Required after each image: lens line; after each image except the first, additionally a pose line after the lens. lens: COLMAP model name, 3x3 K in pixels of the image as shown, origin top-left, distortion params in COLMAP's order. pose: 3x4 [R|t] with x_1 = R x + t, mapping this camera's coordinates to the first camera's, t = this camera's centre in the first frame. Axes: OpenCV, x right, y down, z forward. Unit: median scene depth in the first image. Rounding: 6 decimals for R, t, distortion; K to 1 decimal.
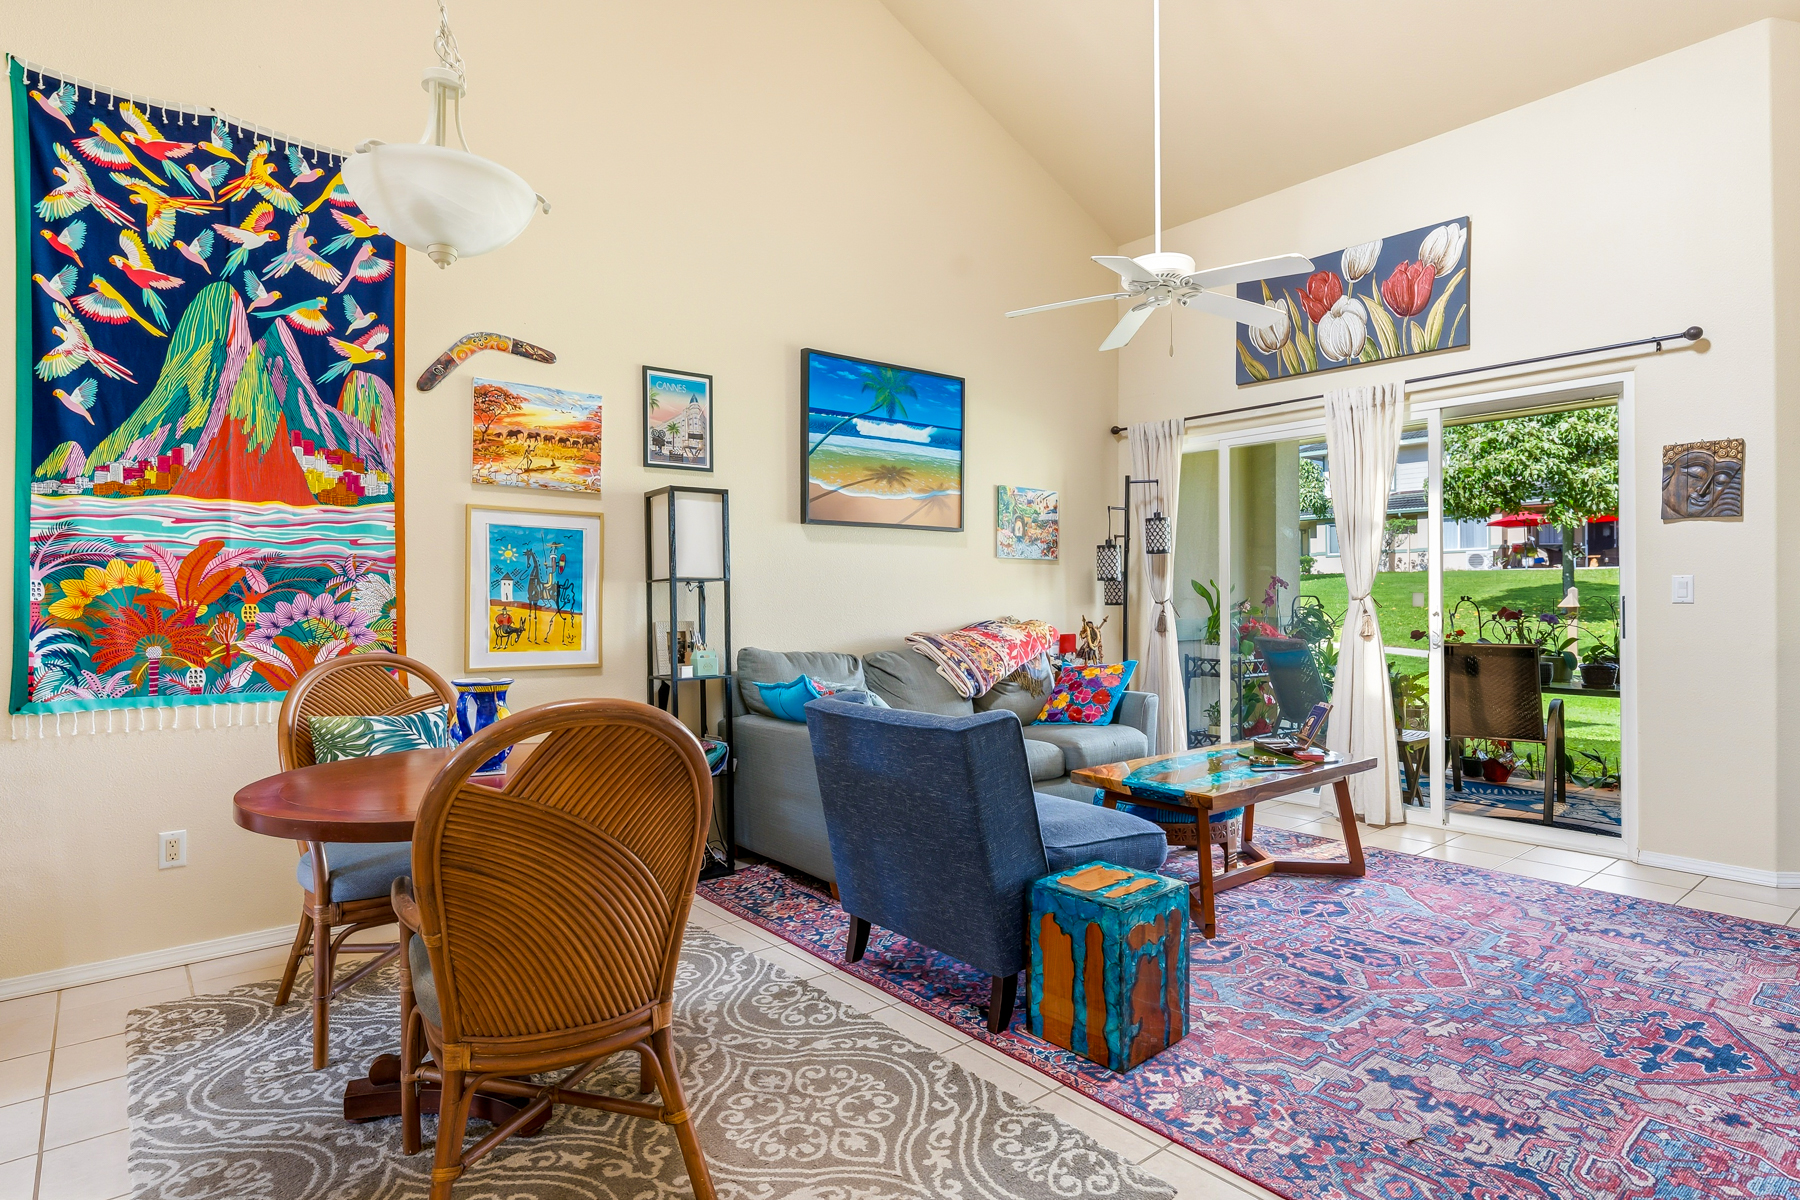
lens RADIAL K [[969.9, 0, 908.0], [0, 969.9, 598.5], [0, 0, 1]] dist [0.001402, 0.000598]
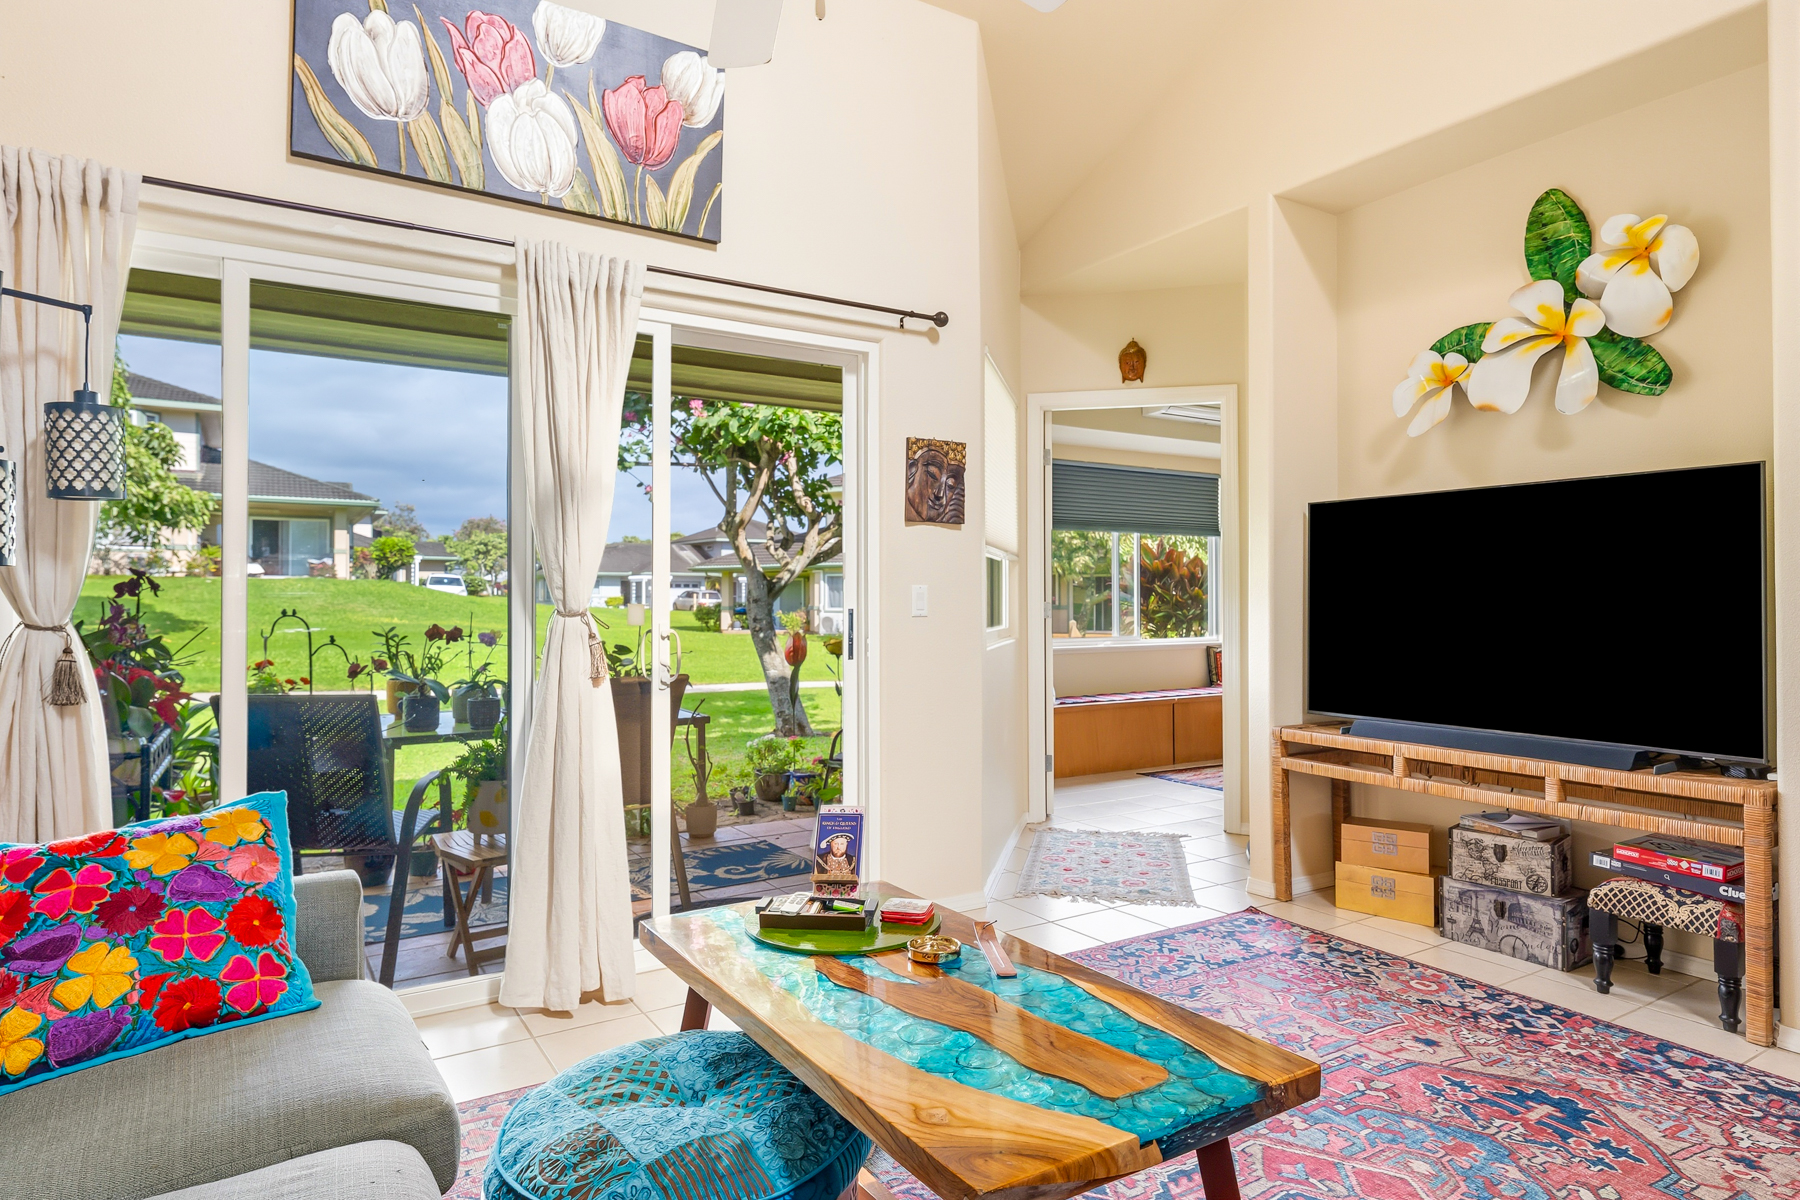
lens RADIAL K [[1026.9, 0, 896.0], [0, 1026.9, 586.9], [0, 0, 1]] dist [-0.000798, -0.000157]
pose [[0.139068, 0.019447, 0.990092, -0.153093], [0.003829, 0.999789, -0.020175, -0.003747], [-0.990275, 0.006597, 0.138964, 0.966264]]
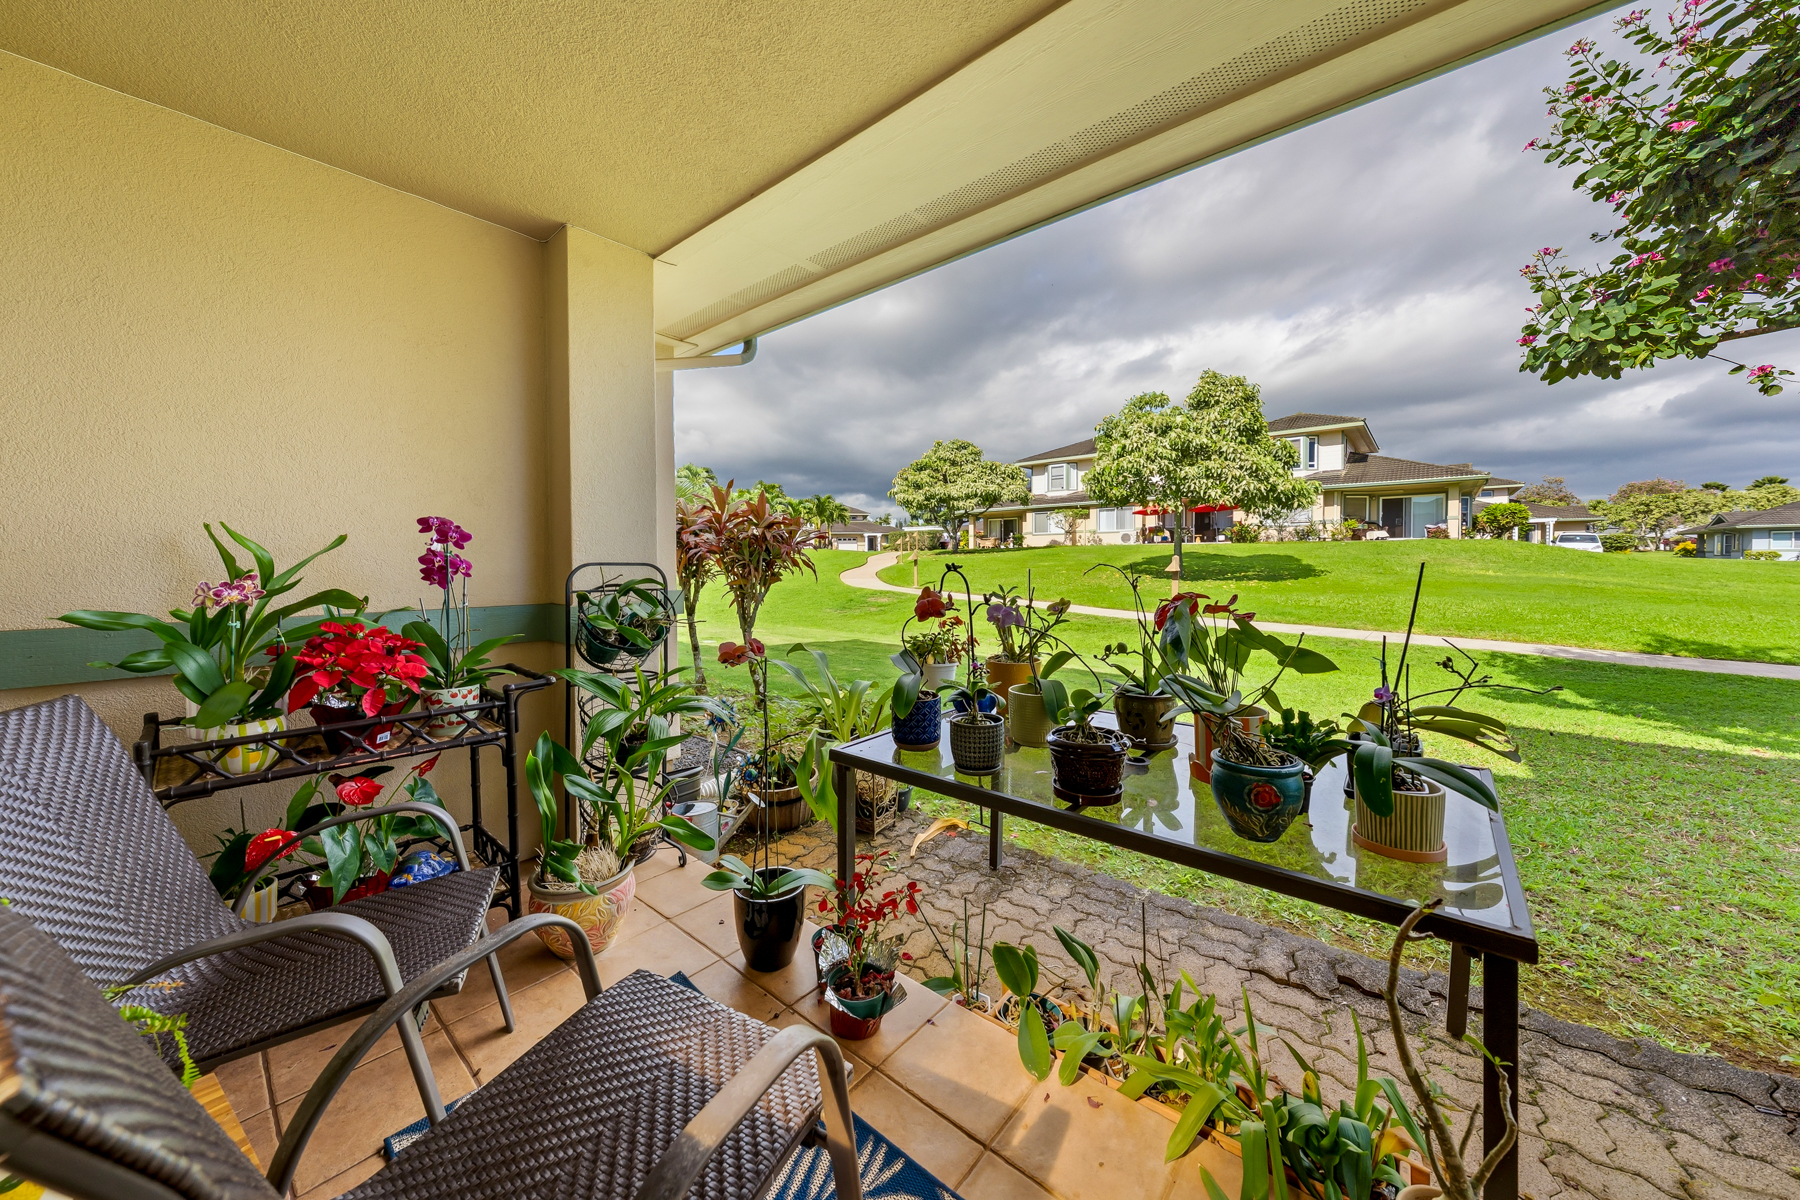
lens RADIAL K [[613.1, 0, 902.9], [0, 613.1, 595.5], [0, 0, 1]] dist [-0.007683, 0.000902]
pose [[0.987792, -0.008784, 0.155532, 0.996343], [0.000701, 0.998650, 0.051948, -0.005447], [-0.155779, -0.051205, 0.986464, 1.231566]]
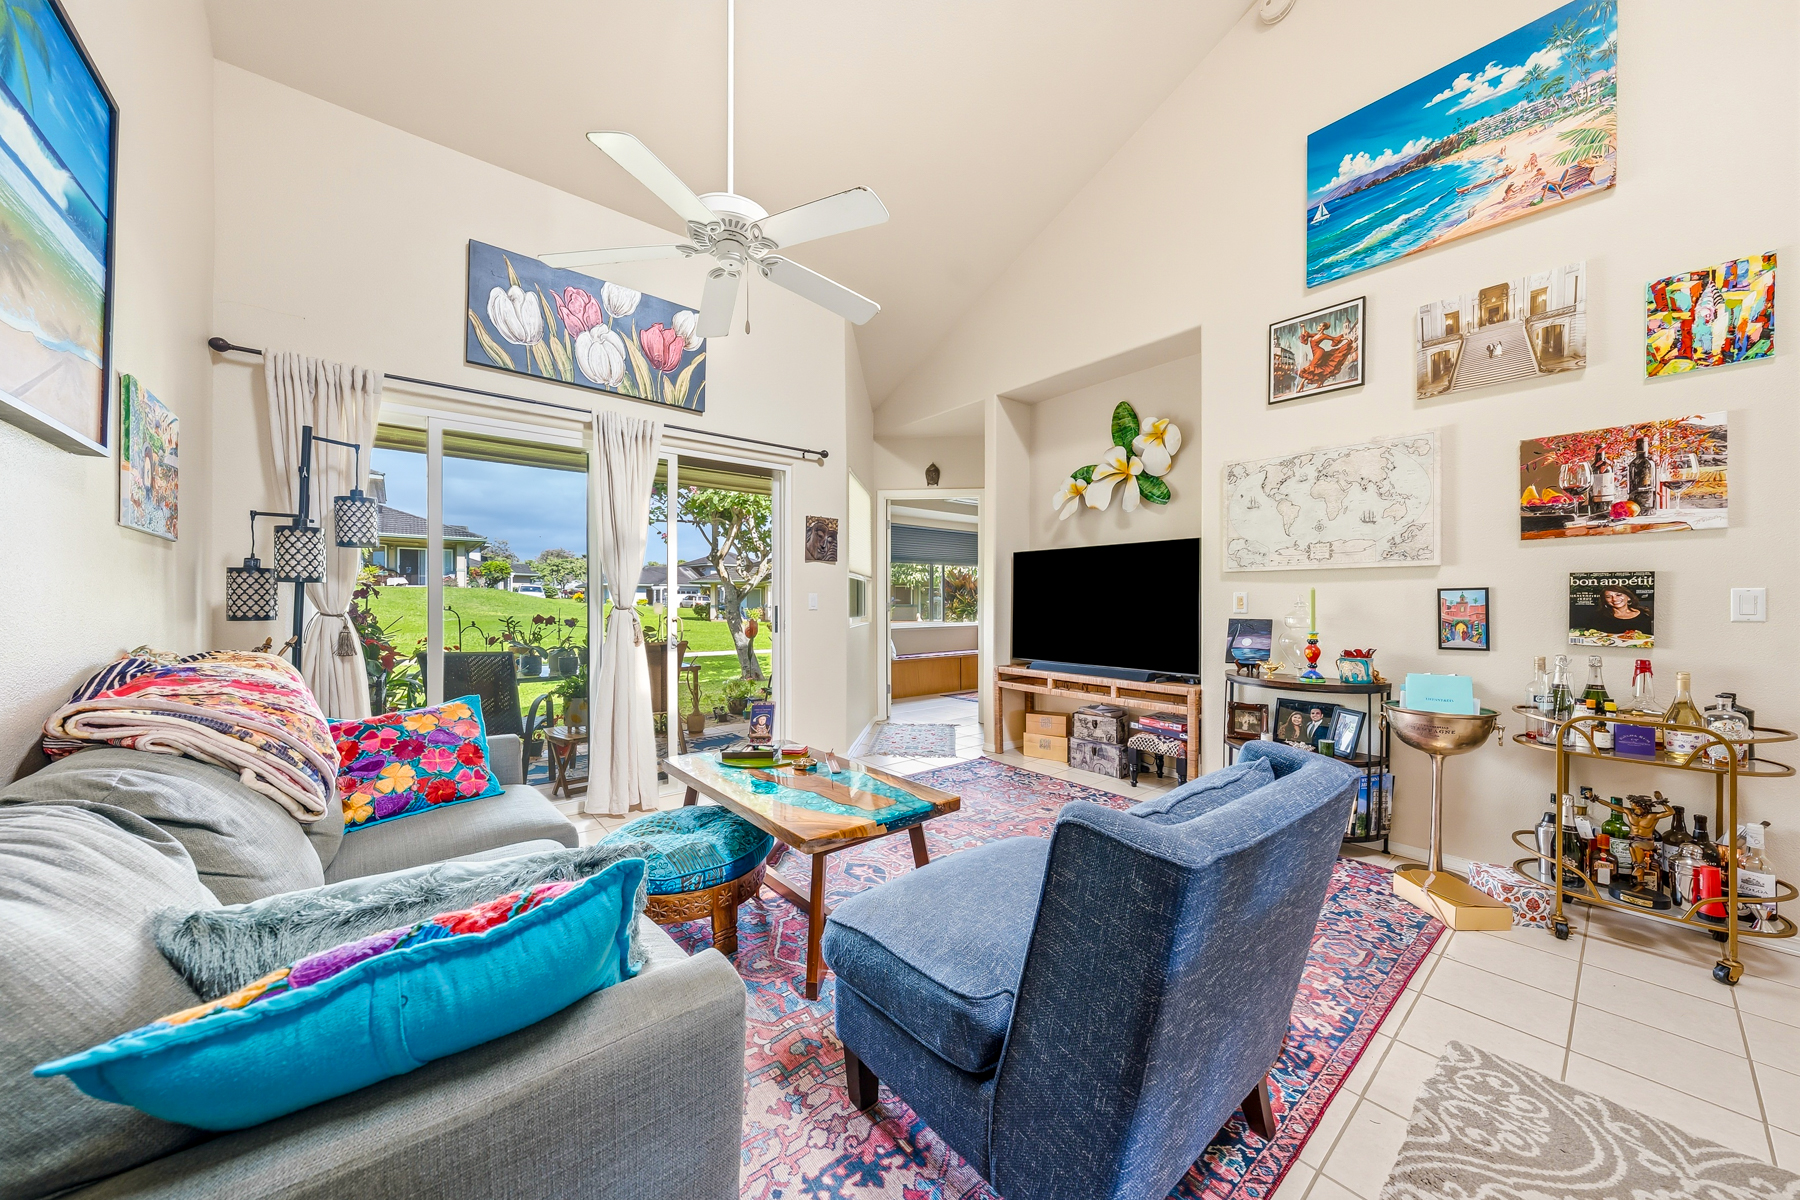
lens RADIAL K [[613.1, 0, 899.6], [0, 613.1, 603.1], [0, 0, 1]] dist [-0.007683, 0.000902]
pose [[0.008788, 0.004491, 0.999951, -0.300781], [0.003171, 0.999985, -0.004519, -0.001963], [-0.999956, 0.003210, 0.008773, 0.909934]]
